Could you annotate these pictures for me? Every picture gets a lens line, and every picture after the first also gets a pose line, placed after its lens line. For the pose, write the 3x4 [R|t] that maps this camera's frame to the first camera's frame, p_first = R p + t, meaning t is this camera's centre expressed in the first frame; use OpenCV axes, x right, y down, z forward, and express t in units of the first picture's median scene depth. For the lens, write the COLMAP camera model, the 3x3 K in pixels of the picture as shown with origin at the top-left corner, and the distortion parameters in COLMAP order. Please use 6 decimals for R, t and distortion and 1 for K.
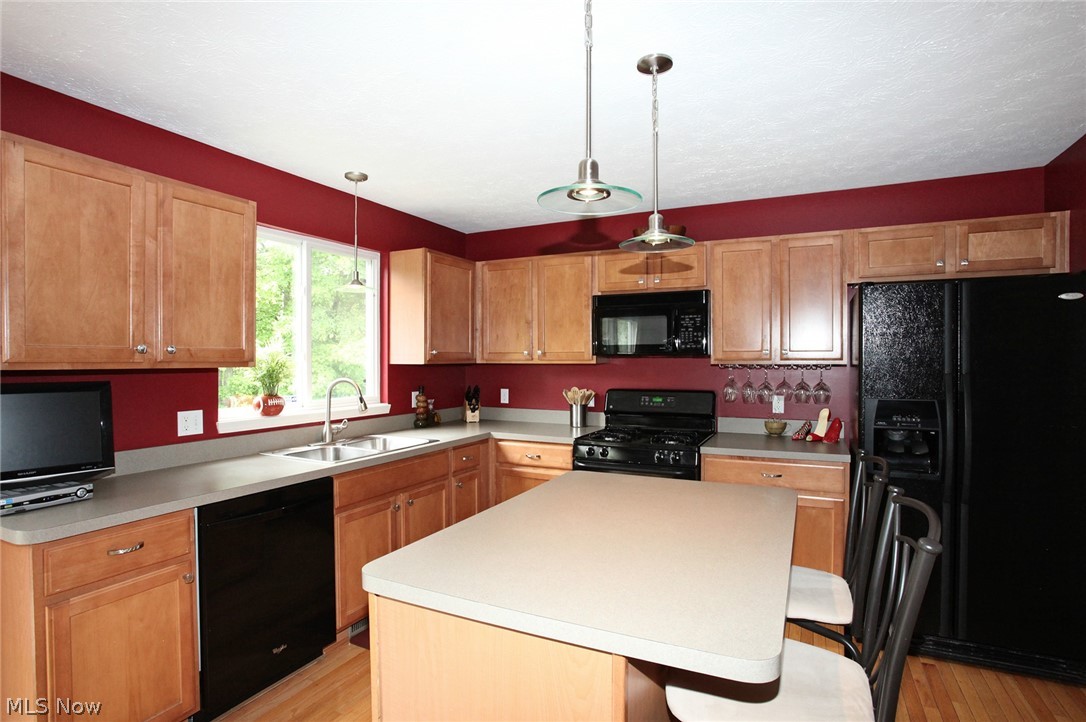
lens RADIAL K [[579.8, 0, 543.0], [0, 579.8, 361.0], [0, 0, 1]] dist [-0.044129, 0.000704]
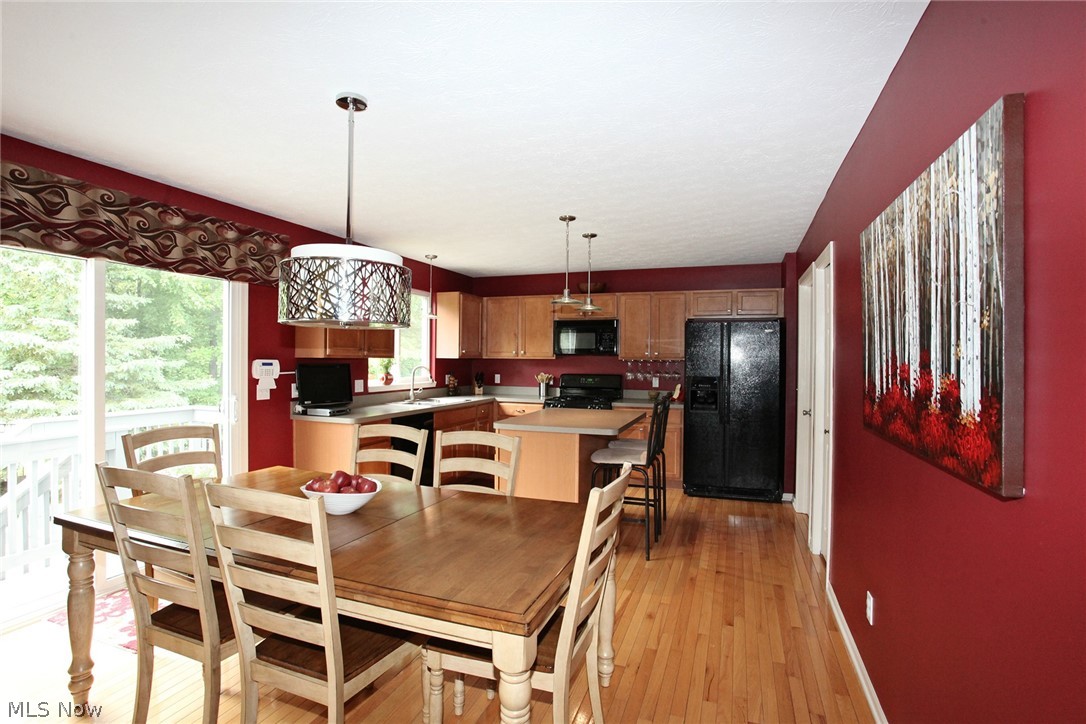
lens RADIAL K [[532.6, 0, 543.0], [0, 532.6, 362.0], [0, 0, 1]] dist [-0.056724, 0.025032]
pose [[0.994171, 0.009443, 0.107405, -0.120692], [-0.009908, 0.999944, 0.003797, 0.007733], [-0.107363, -0.004839, 0.994208, -0.607932]]
